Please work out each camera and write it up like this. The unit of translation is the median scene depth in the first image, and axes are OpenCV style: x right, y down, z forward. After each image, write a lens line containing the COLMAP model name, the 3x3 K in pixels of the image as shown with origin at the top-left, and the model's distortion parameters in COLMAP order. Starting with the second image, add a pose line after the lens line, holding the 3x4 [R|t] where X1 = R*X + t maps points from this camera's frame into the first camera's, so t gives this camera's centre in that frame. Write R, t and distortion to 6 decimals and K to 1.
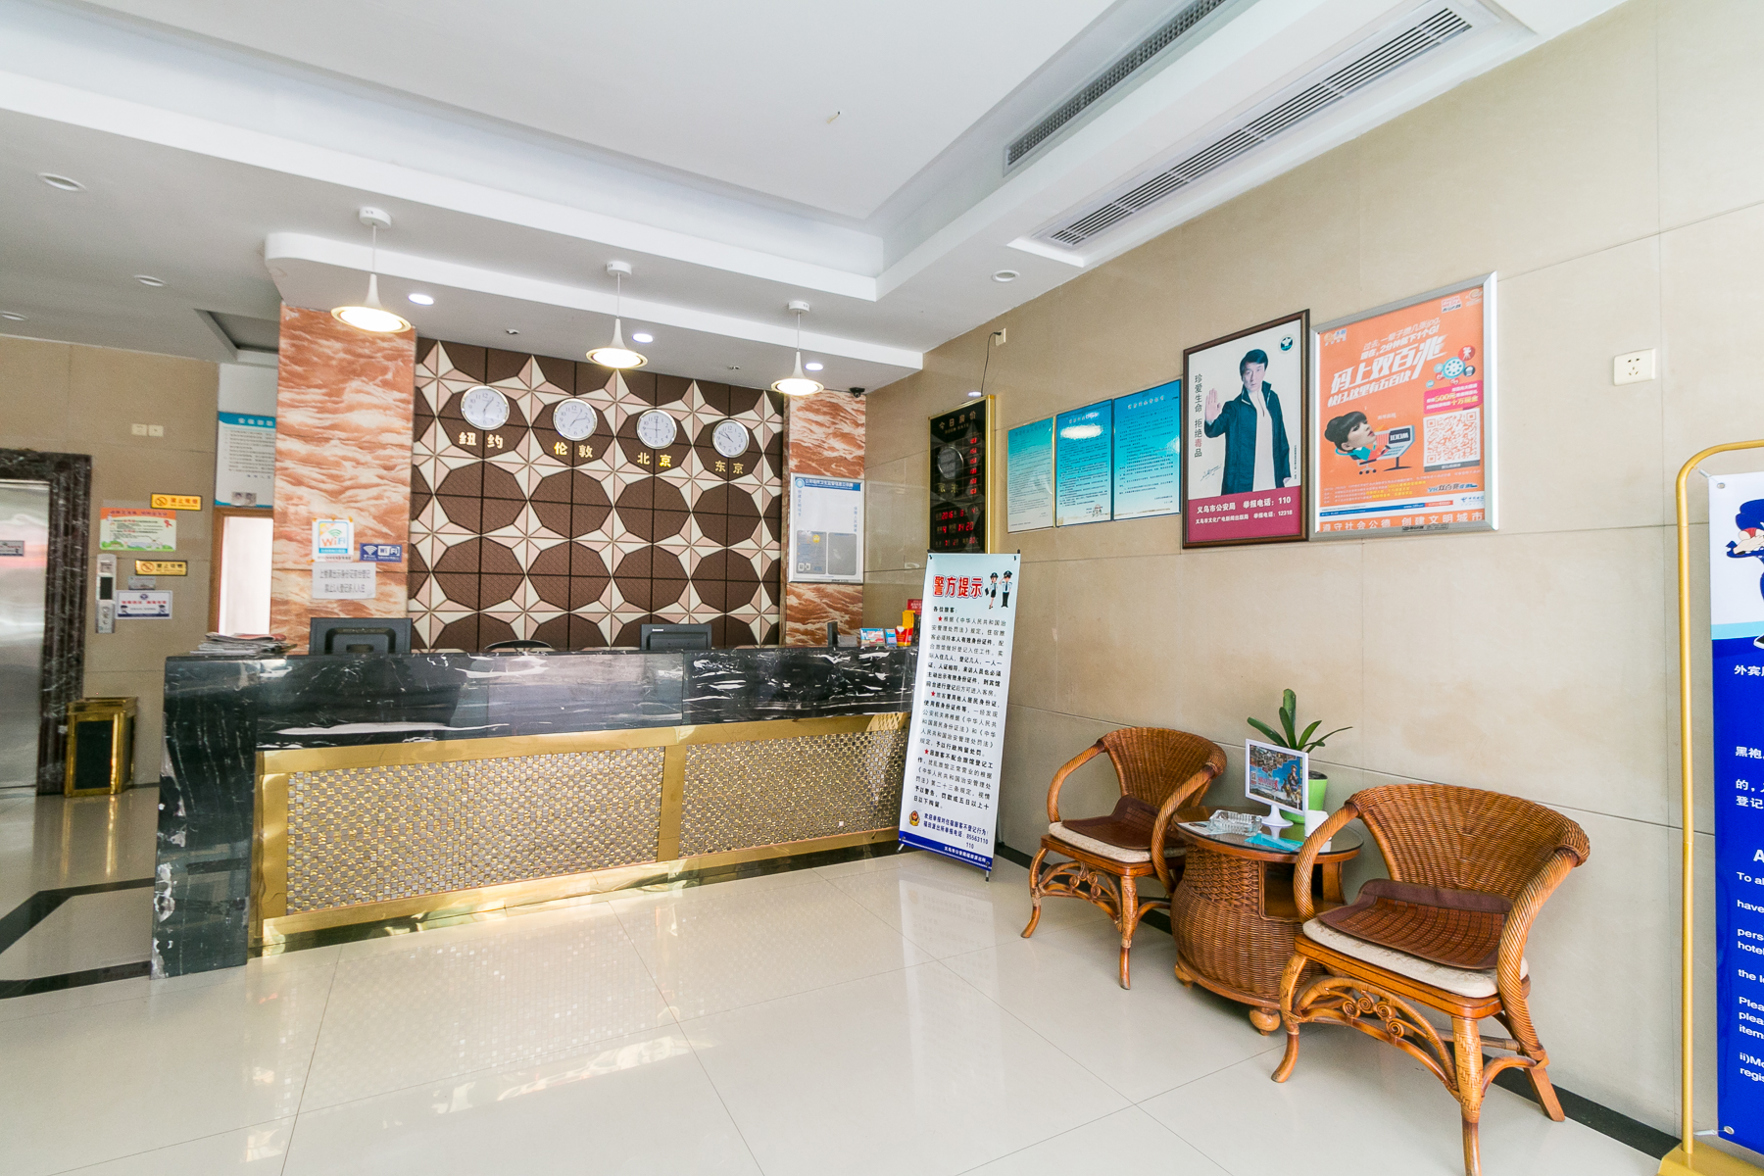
lens RADIAL K [[804.2, 0, 875.4], [0, 804.2, 596.0], [0, 0, 1]] dist [0.012662, 0.000070]
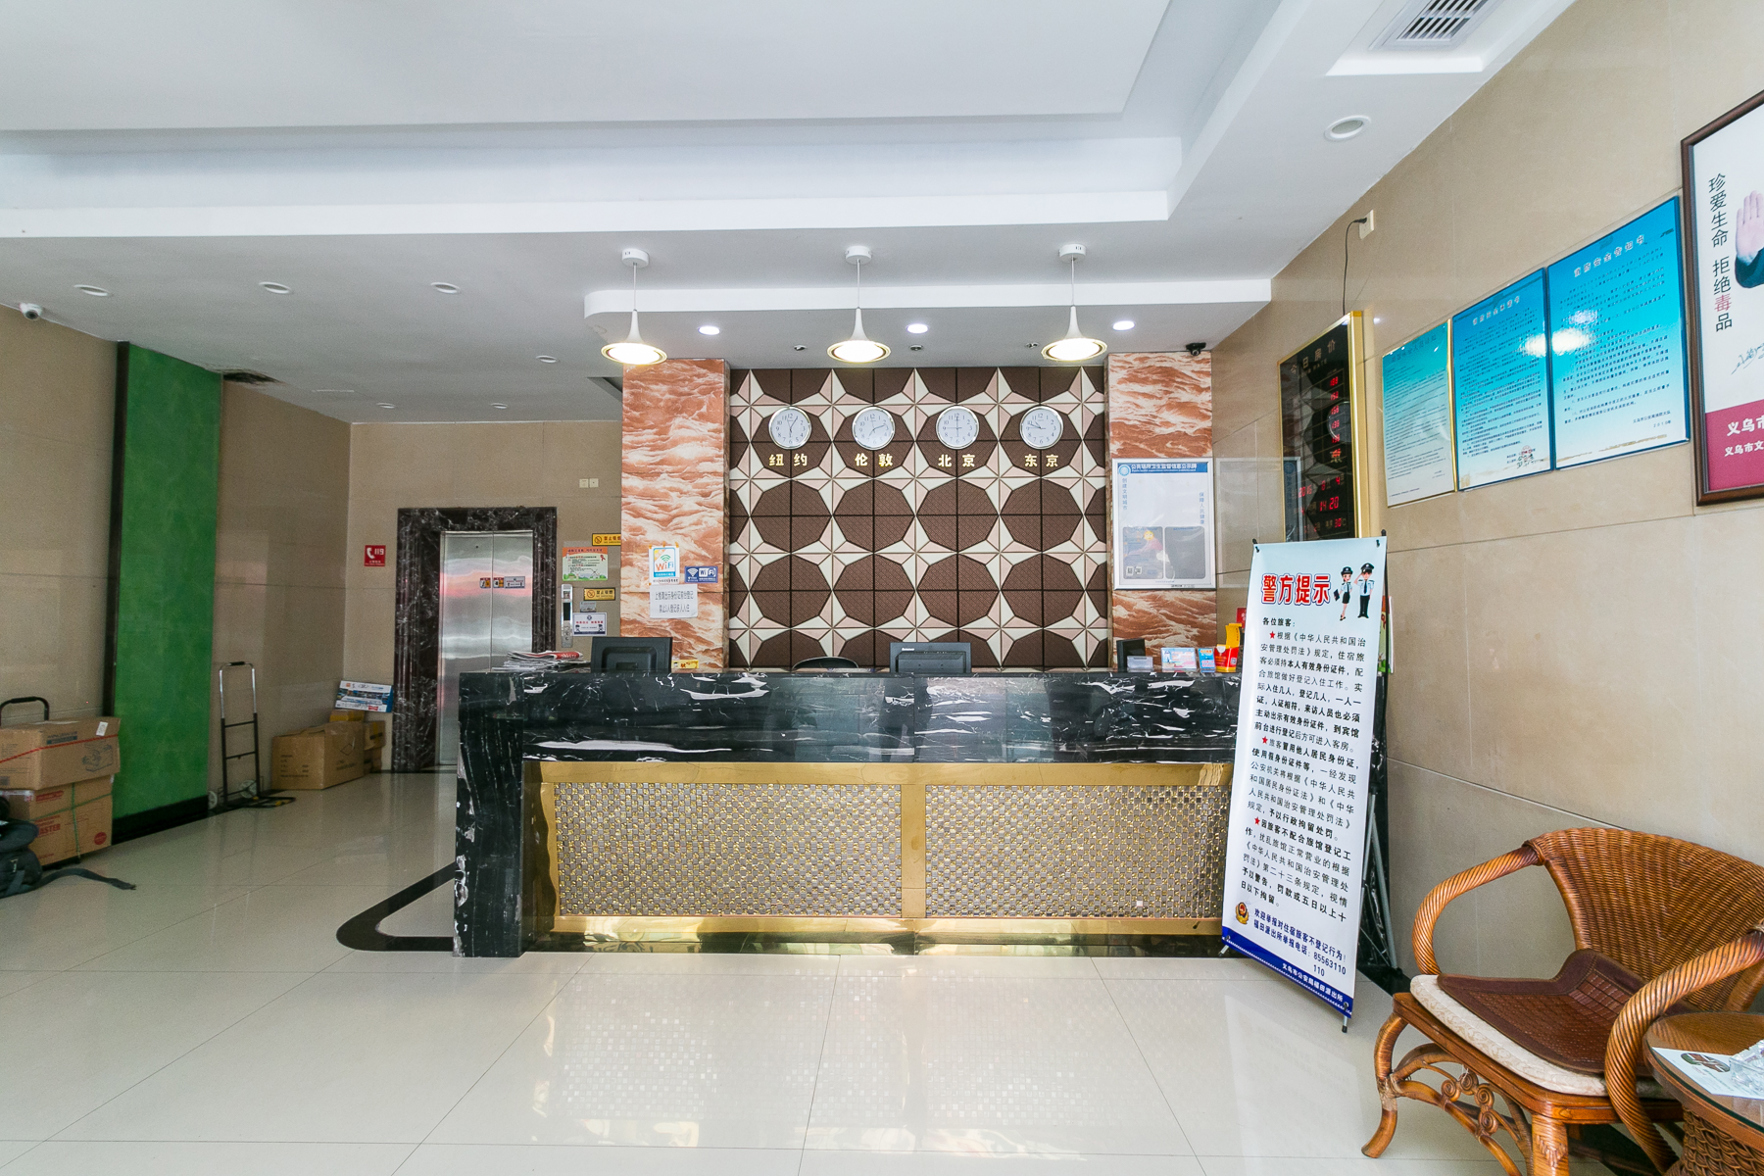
lens RADIAL K [[817.2, 0, 882.0], [0, 817.2, 588.0], [0, 0, 1]] dist [0.009935, -0.000377]
pose [[0.864174, -0.032214, -0.502161, 0.148652], [0.020219, 0.999366, -0.029315, 0.000971], [0.502787, 0.015180, 0.864277, 0.201413]]
